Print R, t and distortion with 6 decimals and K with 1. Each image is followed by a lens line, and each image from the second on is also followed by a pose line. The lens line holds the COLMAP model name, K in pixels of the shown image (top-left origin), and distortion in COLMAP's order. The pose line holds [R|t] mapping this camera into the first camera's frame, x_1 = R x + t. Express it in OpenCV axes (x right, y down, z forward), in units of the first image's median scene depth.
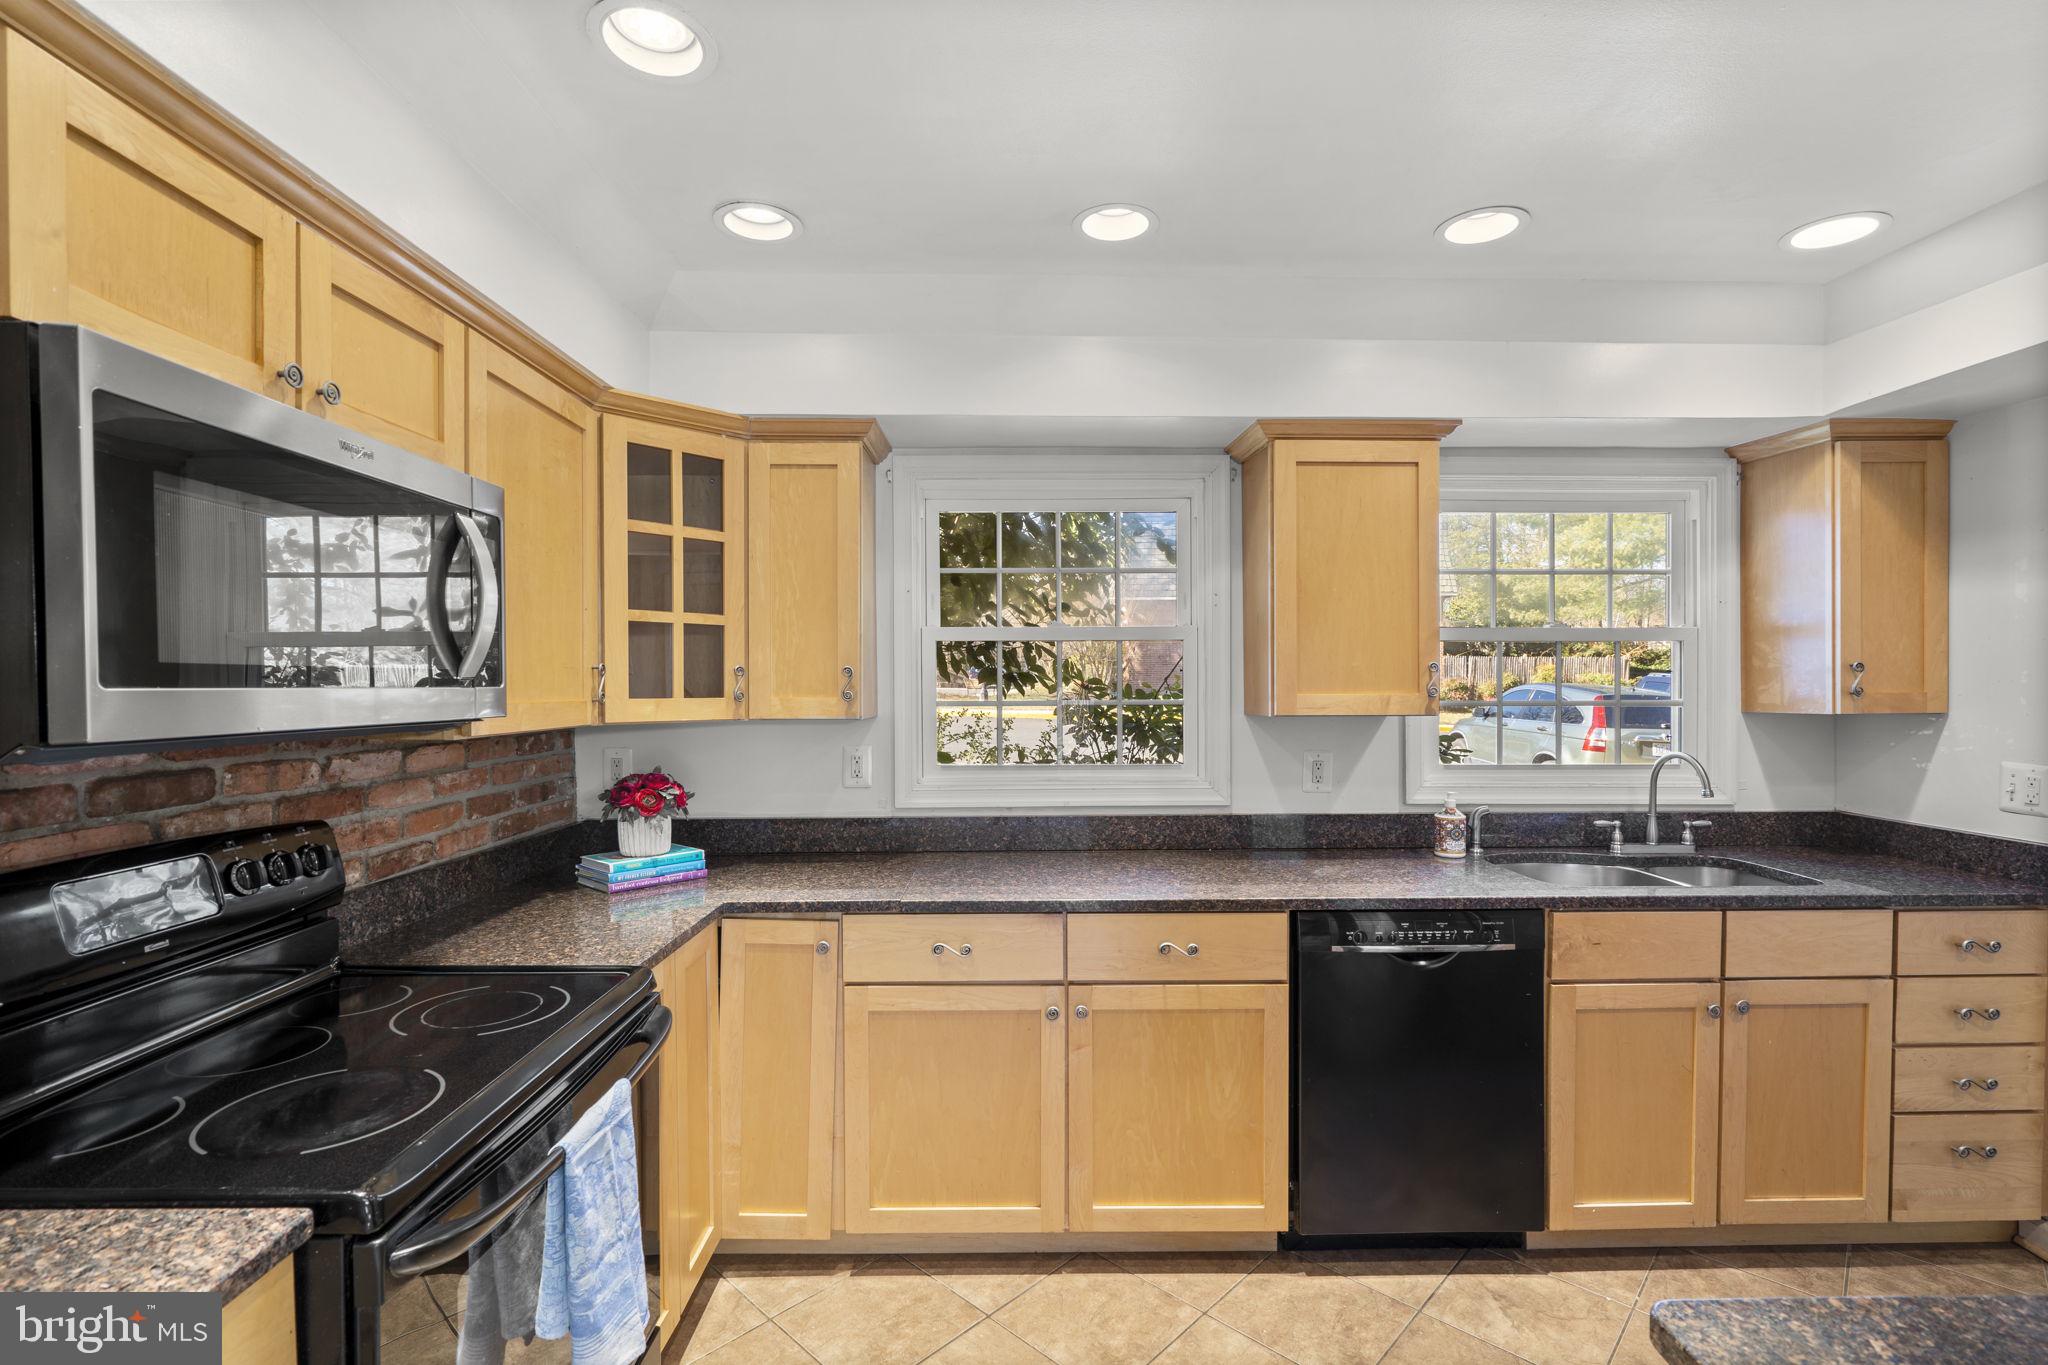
lens RADIAL K [[924.1, 0, 1025.2], [0, 924.1, 696.8], [0, 0, 1]] dist [-0.000269, -0.000395]
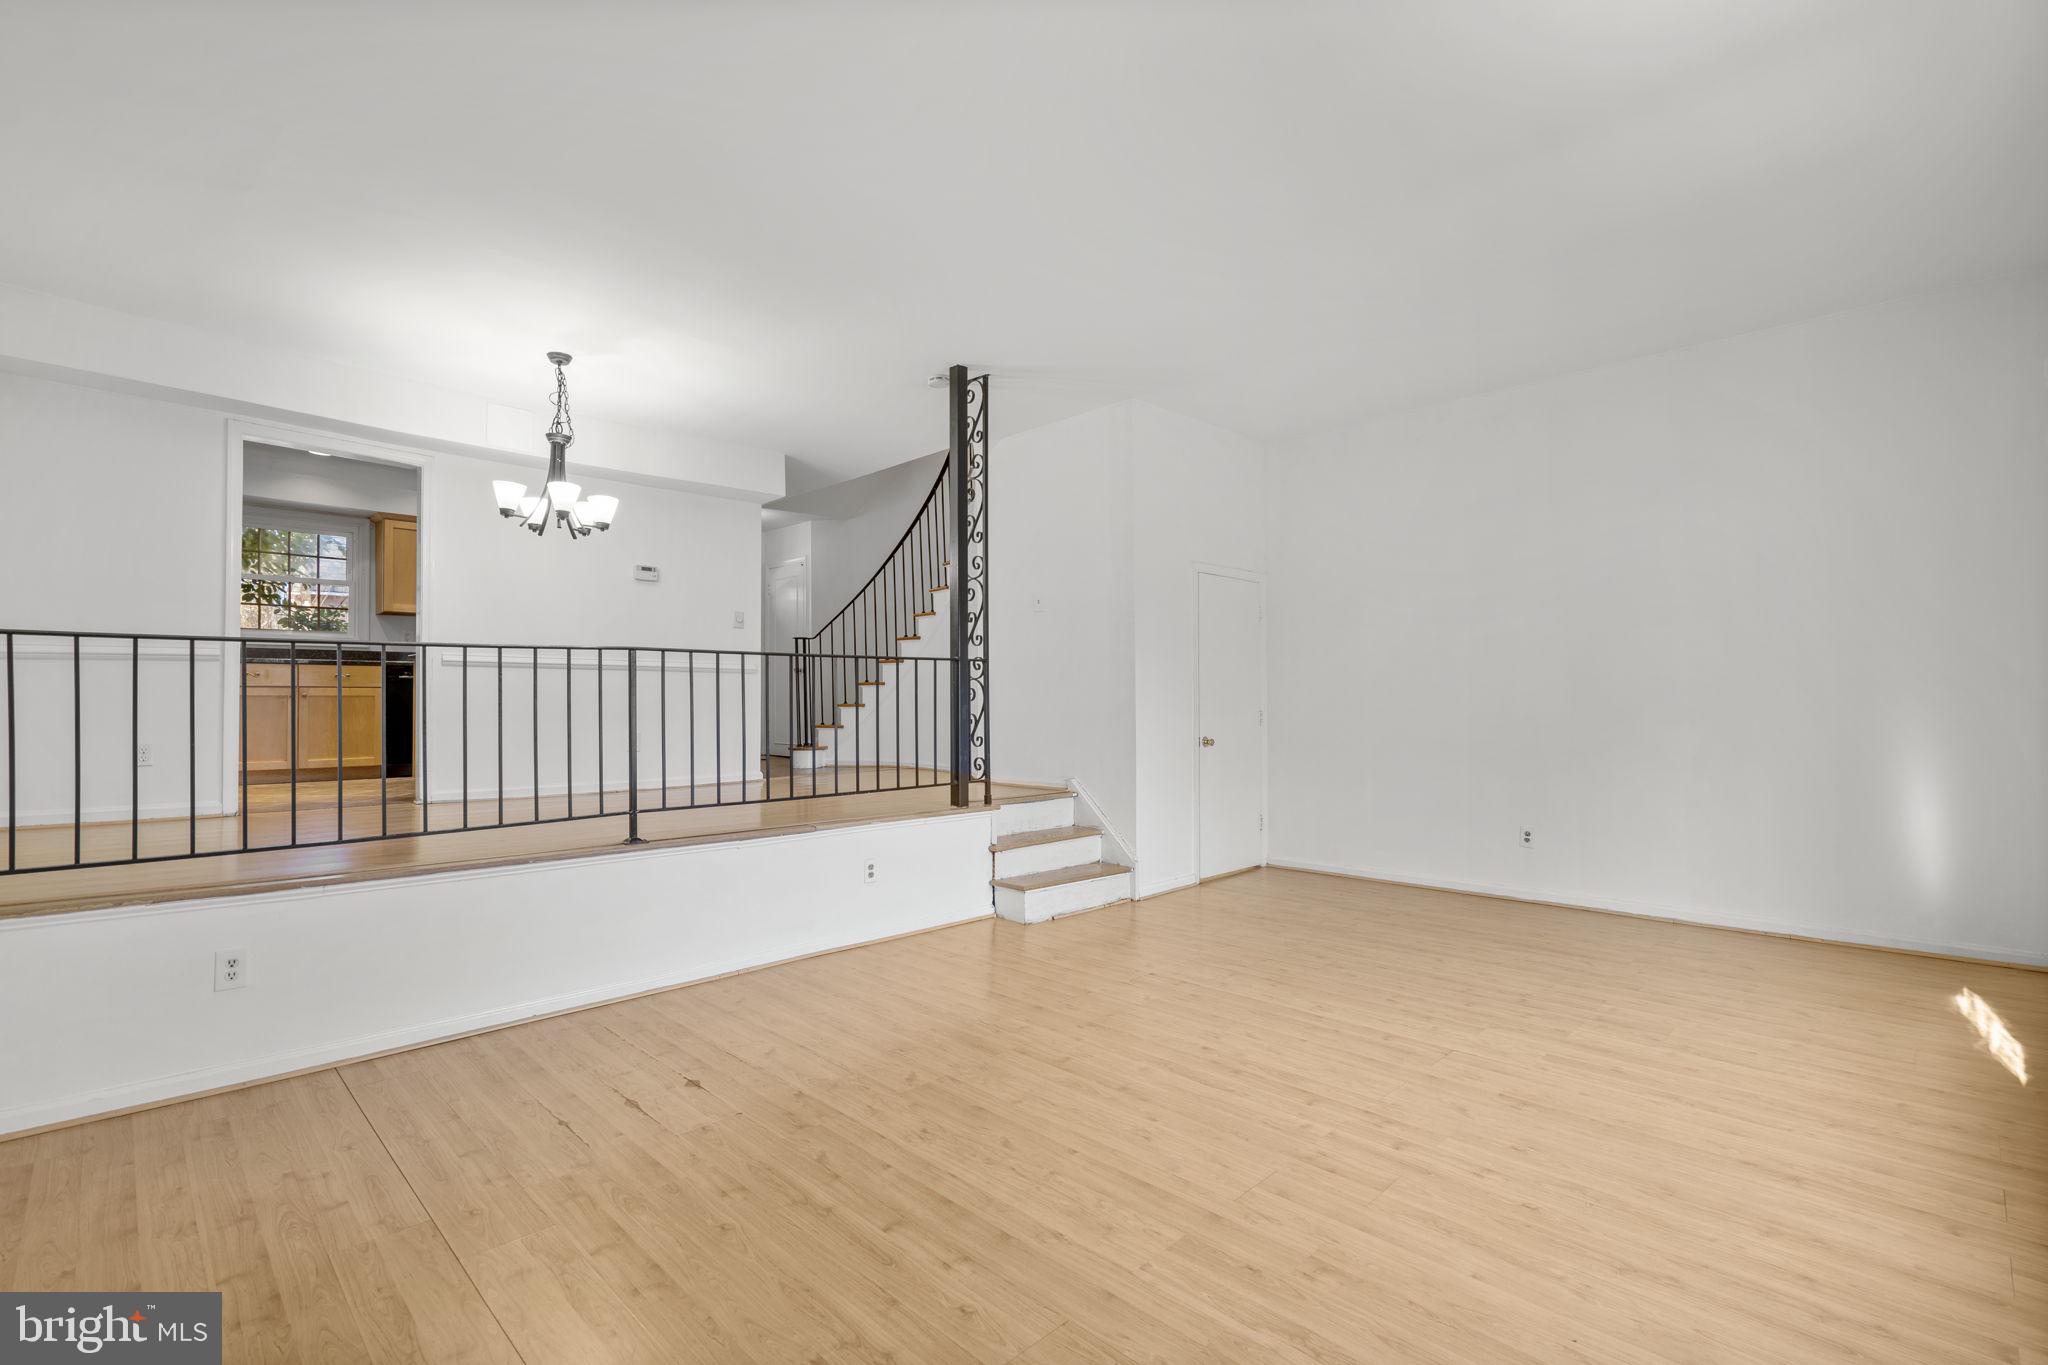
lens RADIAL K [[924.1, 0, 1025.2], [0, 924.1, 696.8], [0, 0, 1]] dist [-0.000269, -0.000395]
pose [[0.716929, -0.002750, 0.697141, -0.330493], [0.019623, 0.999676, -0.016237, 0.388275], [-0.696870, 0.025321, 0.716750, -2.587177]]
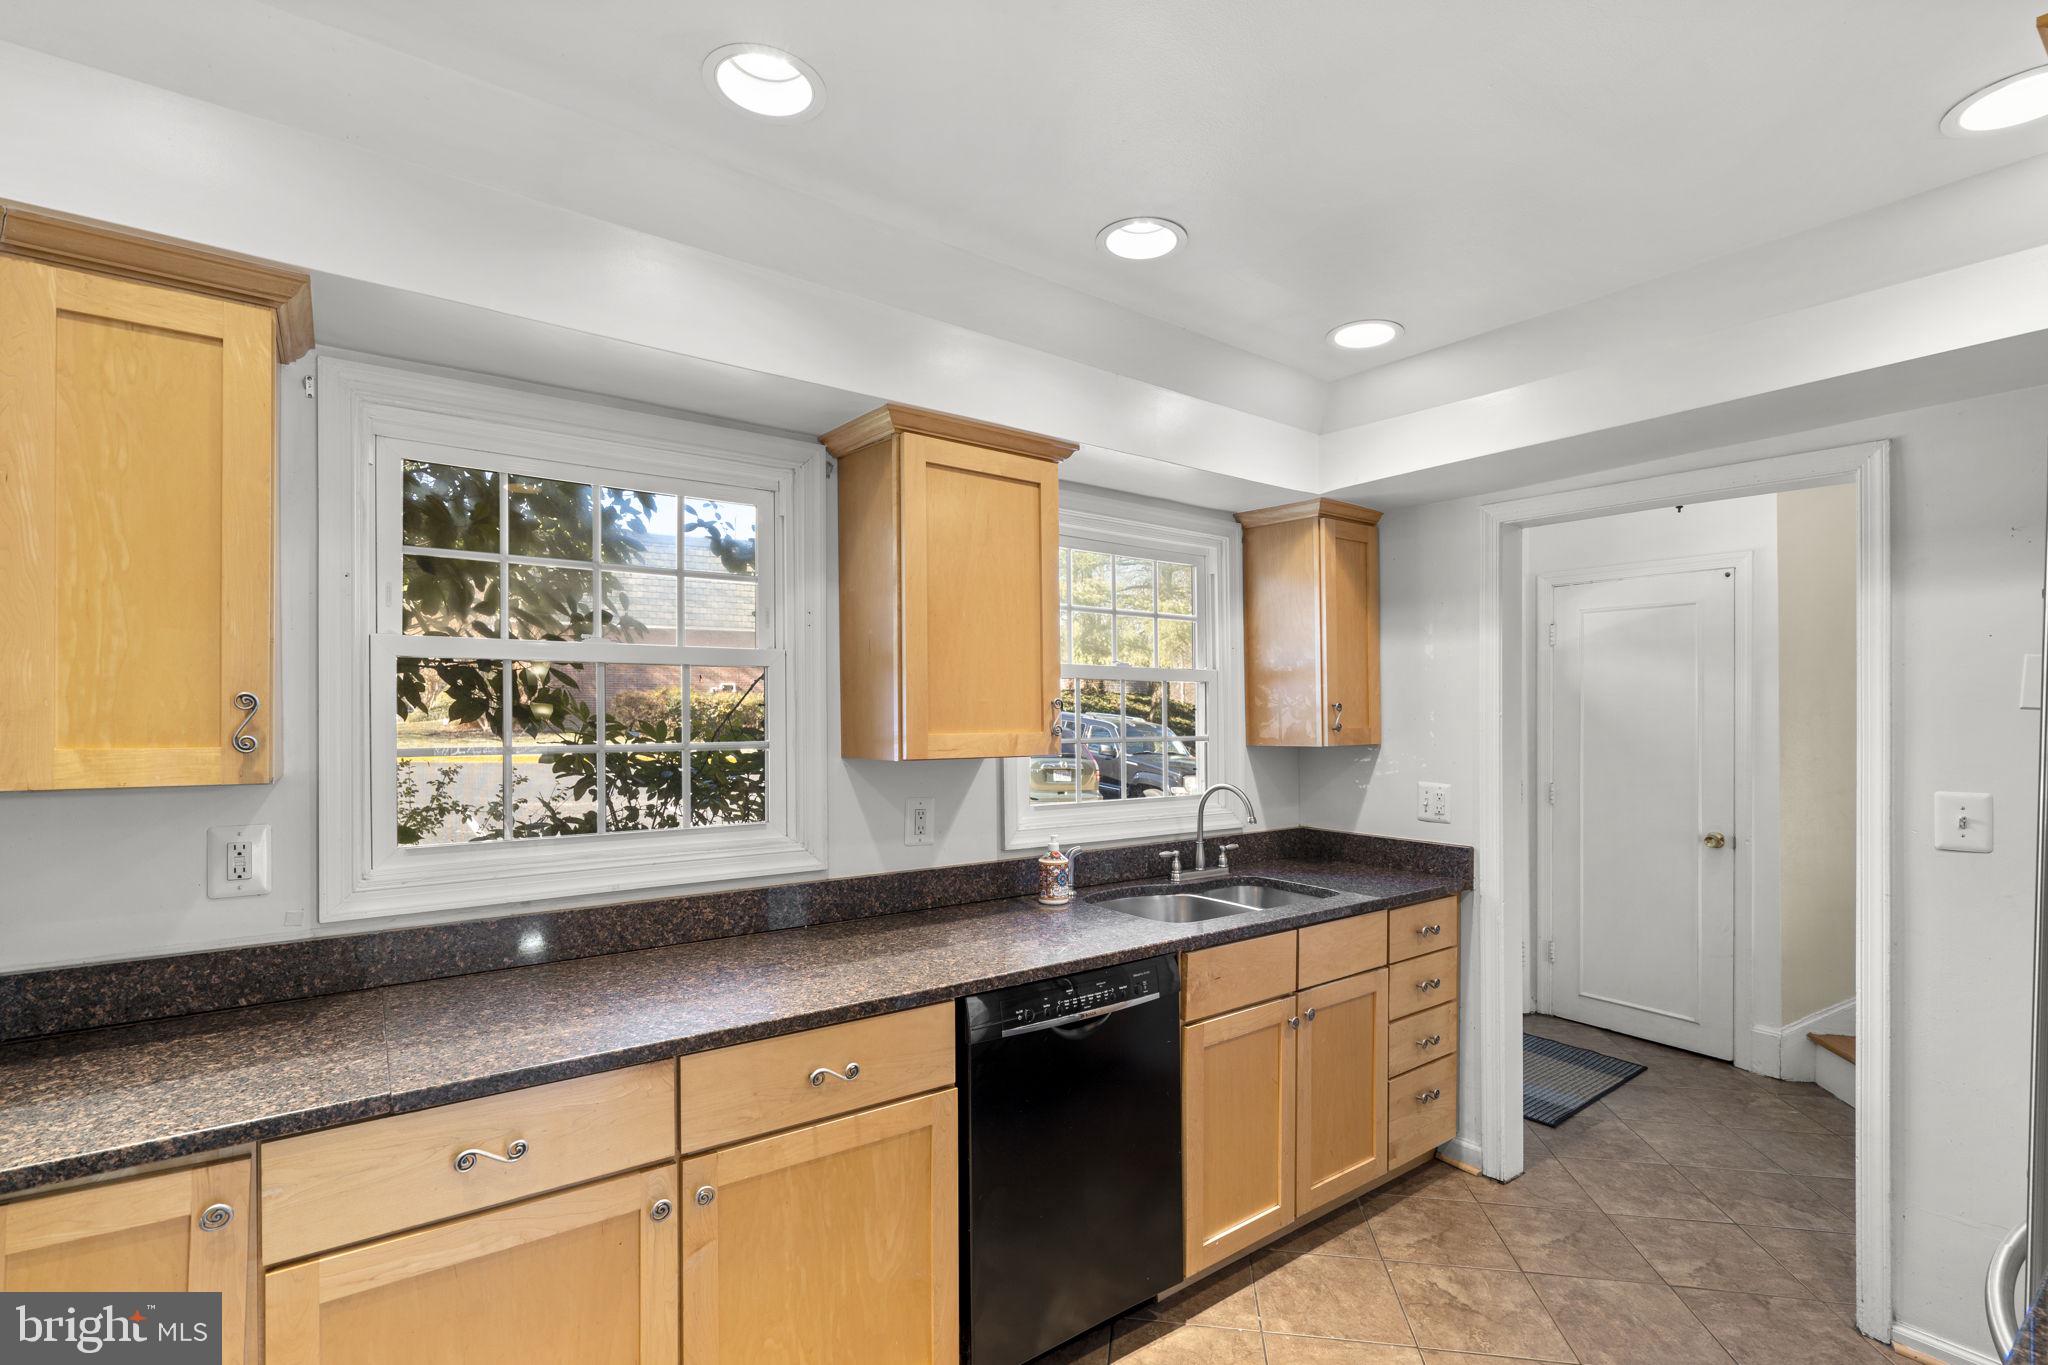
lens RADIAL K [[928.3, 0, 1021.8], [0, 928.3, 716.1], [0, 0, 1]] dist [-0.003436, 0.000410]
pose [[0.819490, 0.001961, 0.573090, -0.124988], [0.007949, 0.999859, -0.014787, -0.005961], [-0.573039, 0.016673, 0.819359, 0.249467]]
